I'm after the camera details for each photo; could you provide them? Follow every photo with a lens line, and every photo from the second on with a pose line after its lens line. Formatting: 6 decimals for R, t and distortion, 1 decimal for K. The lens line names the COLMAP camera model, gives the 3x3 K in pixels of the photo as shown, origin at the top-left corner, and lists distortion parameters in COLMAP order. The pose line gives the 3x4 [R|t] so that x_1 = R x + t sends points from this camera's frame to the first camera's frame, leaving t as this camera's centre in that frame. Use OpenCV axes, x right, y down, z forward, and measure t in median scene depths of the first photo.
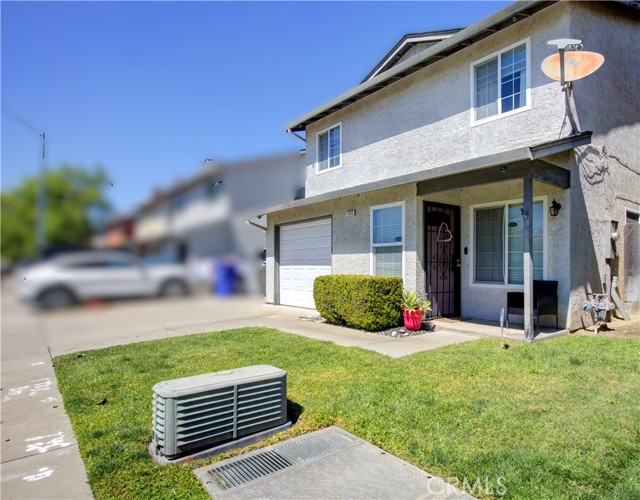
lens RADIAL K [[412.9, 0, 320.3], [0, 412.9, 266.3], [0, 0, 1]] dist [-0.002411, 0.000130]
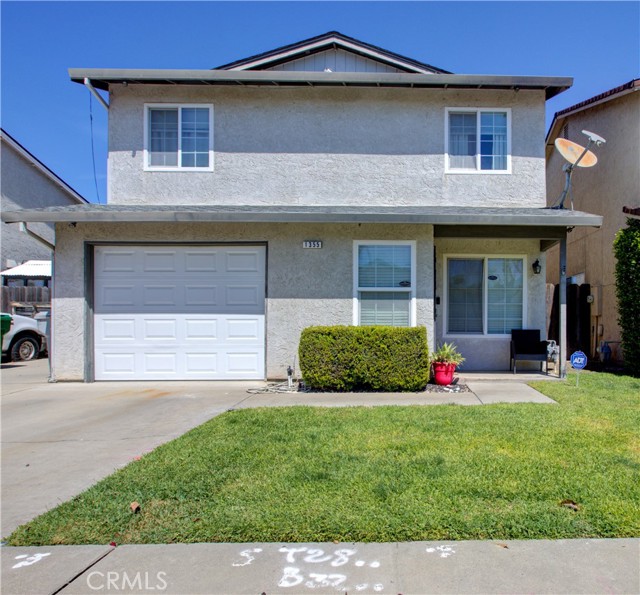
lens RADIAL K [[548.6, 0, 320.0], [0, 548.6, 329.2], [0, 0, 1]] dist [-0.004681, -0.002416]
pose [[0.596705, -0.001936, 0.802459, -0.797070], [-0.004590, 0.999972, 0.005826, 0.021451], [-0.802448, -0.007160, 0.596679, 0.438174]]
